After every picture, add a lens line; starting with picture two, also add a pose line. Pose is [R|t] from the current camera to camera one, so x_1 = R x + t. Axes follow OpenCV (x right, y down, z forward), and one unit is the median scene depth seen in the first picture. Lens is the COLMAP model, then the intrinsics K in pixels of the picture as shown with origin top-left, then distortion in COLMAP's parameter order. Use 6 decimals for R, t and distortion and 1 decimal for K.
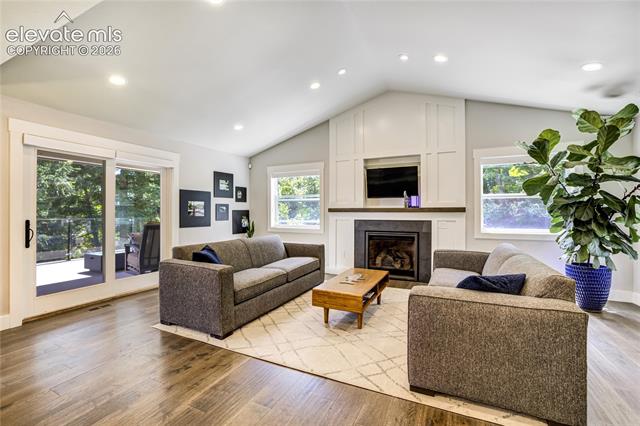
lens RADIAL K [[266.5, 0, 331.4], [0, 266.5, 214.0], [0, 0, 1]] dist [-0.001229, 0.000164]
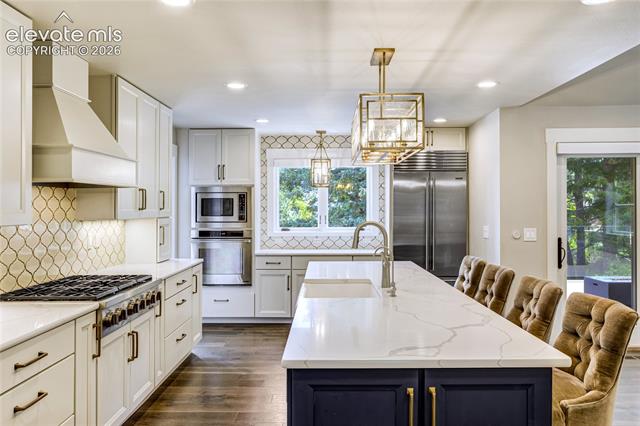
lens RADIAL K [[494.3, 0, 318.9], [0, 494.3, 203.9], [0, 0, 1]] dist [-0.039887, -0.000517]
pose [[0.410635, -0.006754, -0.911775, 0.017703], [0.002074, 0.999977, -0.006473, -0.045904], [0.911797, 0.000767, 0.410640, -0.230664]]
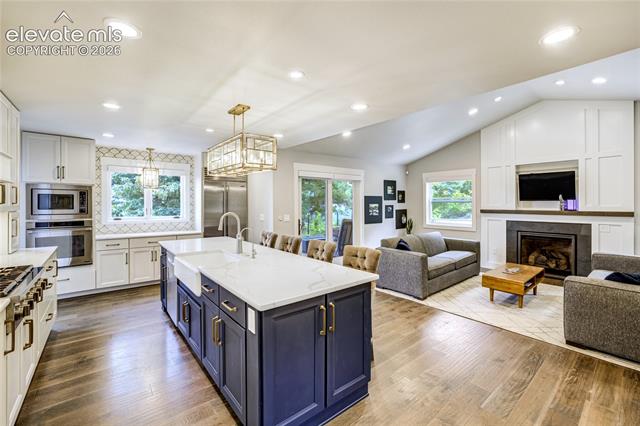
lens RADIAL K [[276.9, 0, 342.7], [0, 276.9, 200.7], [0, 0, 1]] dist [-0.033389, 0.000878]
pose [[0.920584, 0.003027, -0.390532, -0.101988], [-0.007447, 0.999924, -0.009804, -0.047449], [0.390472, 0.011934, 0.920537, -0.332835]]
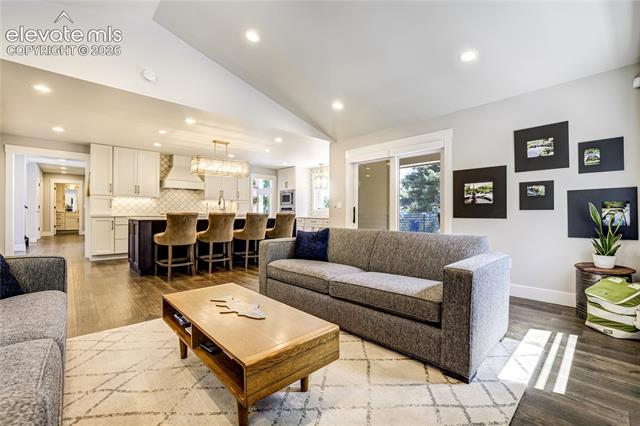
lens RADIAL K [[273.8, 0, 320.0], [0, 273.8, 213.0], [0, 0, 1]] dist [-0.047391, 0.021437]
pose [[-0.368163, 0.003642, -0.929754, 0.324130], [-0.004465, 0.999974, 0.005685, 0.031259], [0.929750, 0.006244, -0.368137, 0.831661]]
